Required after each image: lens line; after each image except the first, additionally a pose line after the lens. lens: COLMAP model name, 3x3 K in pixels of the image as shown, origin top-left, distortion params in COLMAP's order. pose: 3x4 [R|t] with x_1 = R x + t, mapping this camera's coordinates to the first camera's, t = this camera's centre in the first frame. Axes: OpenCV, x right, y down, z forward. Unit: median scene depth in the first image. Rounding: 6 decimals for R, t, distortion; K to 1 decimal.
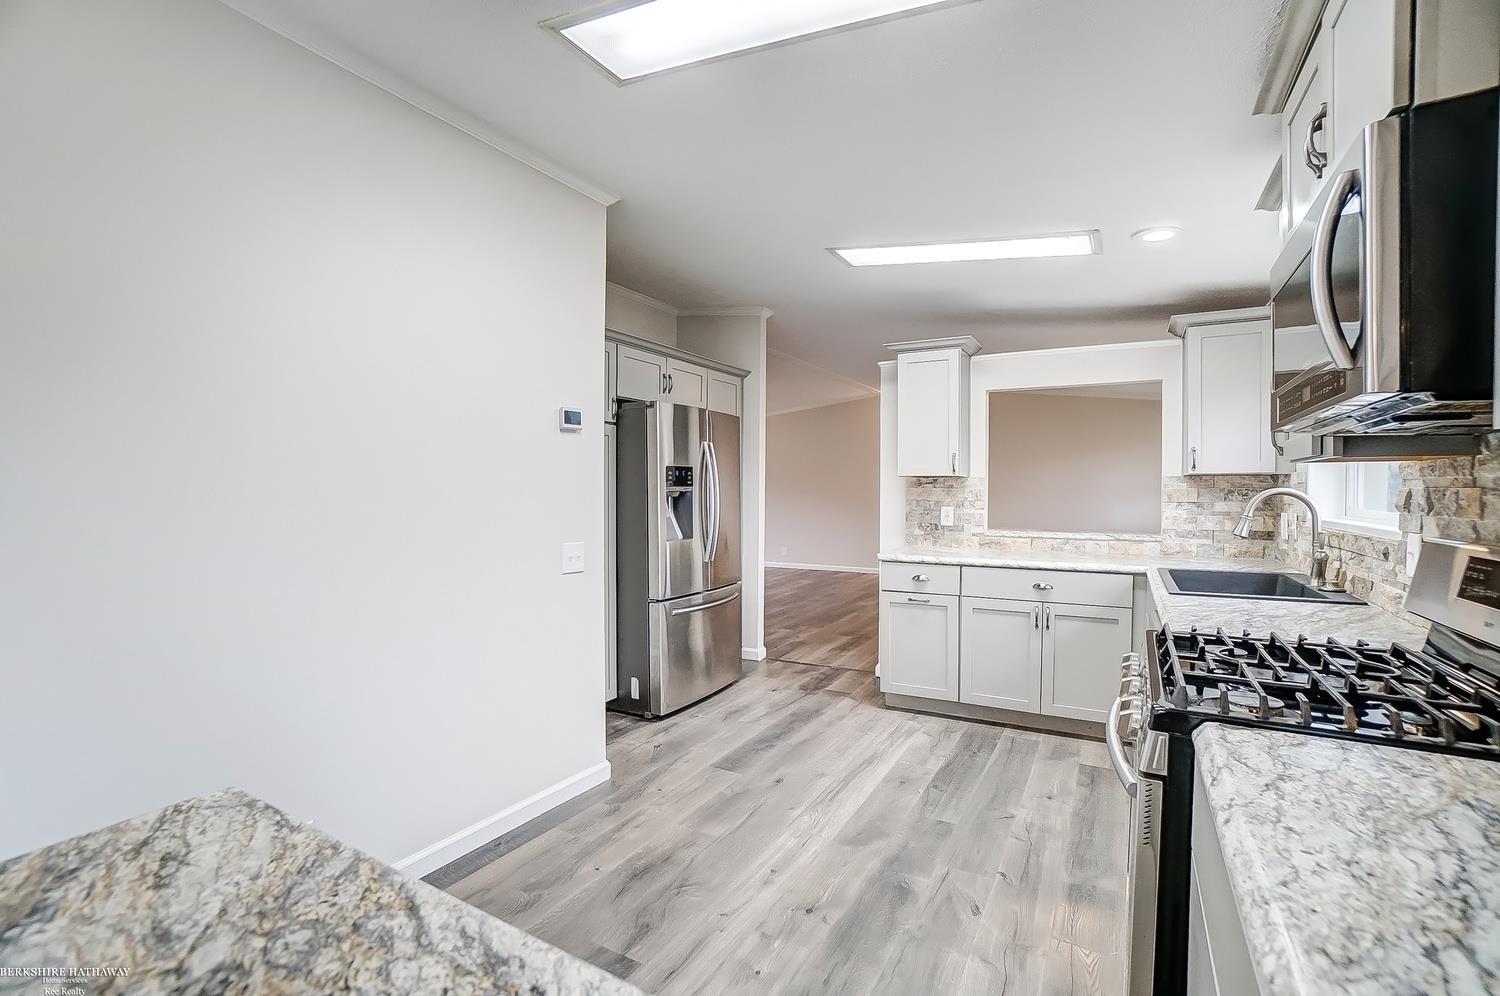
lens RADIAL K [[668.7, 0, 749.2], [0, 668.7, 501.4], [0, 0, 1]] dist [-0.065579, 0.022781]
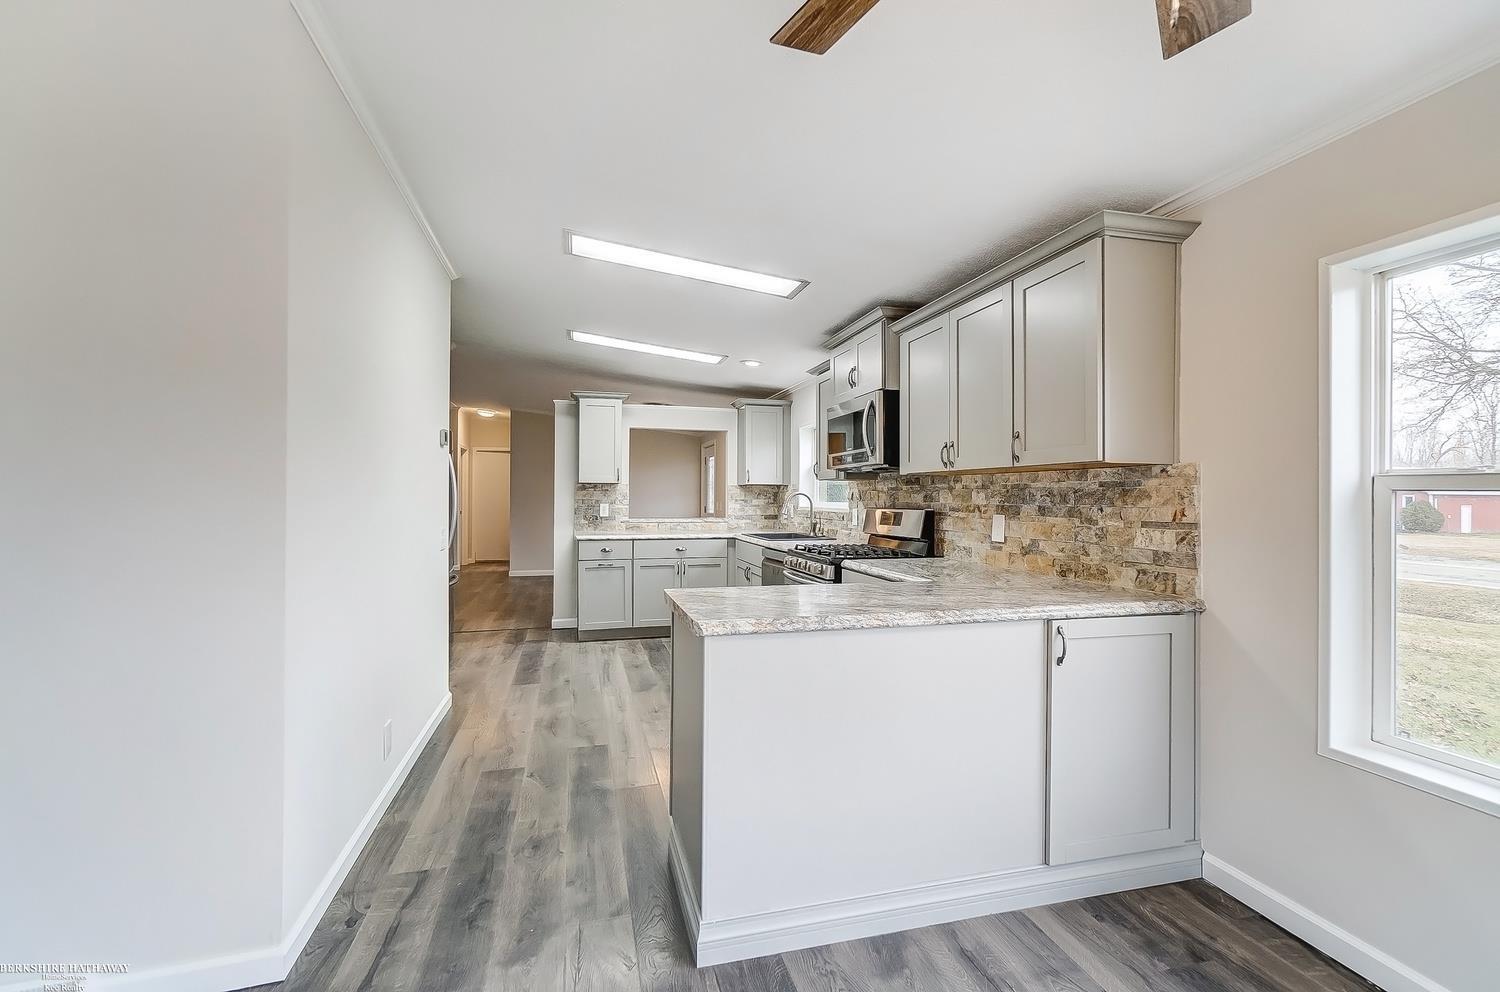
lens RADIAL K [[644.7, 0, 750.0], [0, 644.7, 496.0], [0, 0, 1]] dist [0.002175, 0.000362]
pose [[0.712629, 0.002068, 0.701538, -0.595198], [0.009406, 0.999878, -0.012502, 0.014410], [-0.701478, 0.015508, 0.712522, -0.311829]]
